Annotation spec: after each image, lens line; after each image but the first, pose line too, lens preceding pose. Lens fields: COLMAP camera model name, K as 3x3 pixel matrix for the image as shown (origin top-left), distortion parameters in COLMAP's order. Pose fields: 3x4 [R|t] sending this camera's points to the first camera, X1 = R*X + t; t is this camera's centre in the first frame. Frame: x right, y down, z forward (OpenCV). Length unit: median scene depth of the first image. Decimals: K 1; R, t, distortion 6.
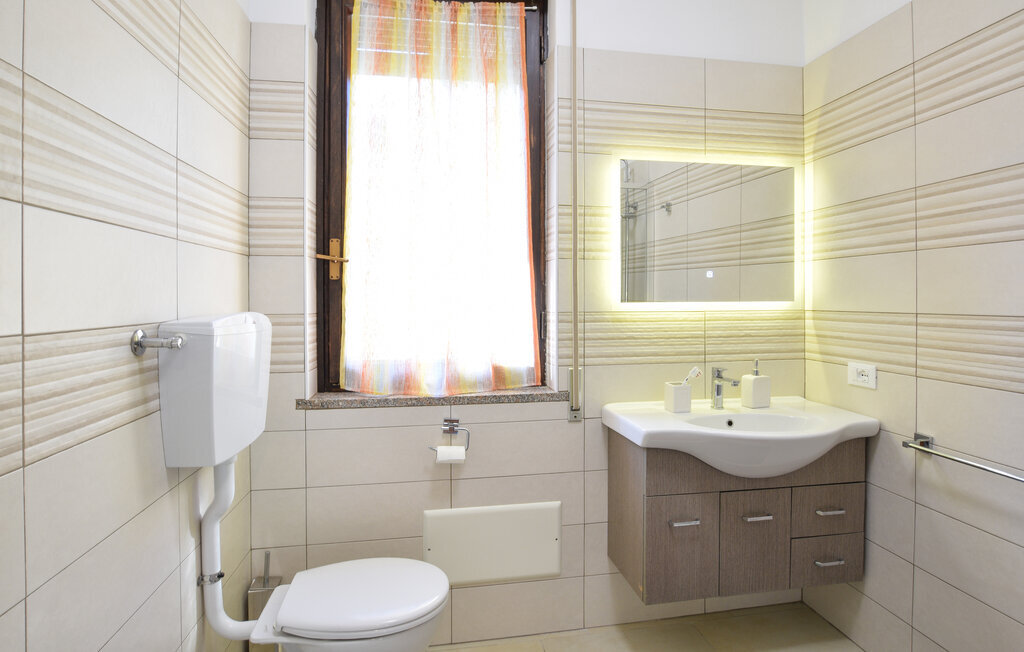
lens RADIAL K [[514.9, 0, 512.0], [0, 514.9, 326.0], [0, 0, 1]] dist [0.001199, 0.000220]
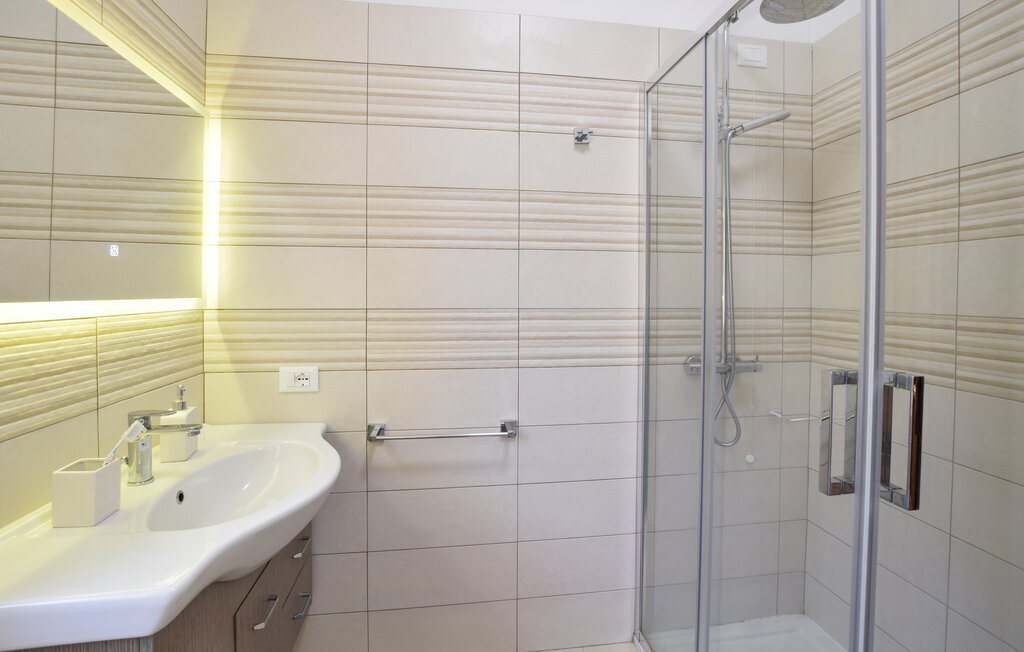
lens RADIAL K [[470.2, 0, 511.0], [0, 470.2, 302.3], [0, 0, 1]] dist [-0.029237, 0.000333]
pose [[0.025202, -0.020460, 0.999473, -0.112050], [0.050205, 0.998555, 0.019175, -0.032948], [-0.998421, 0.049696, 0.026193, 0.558105]]
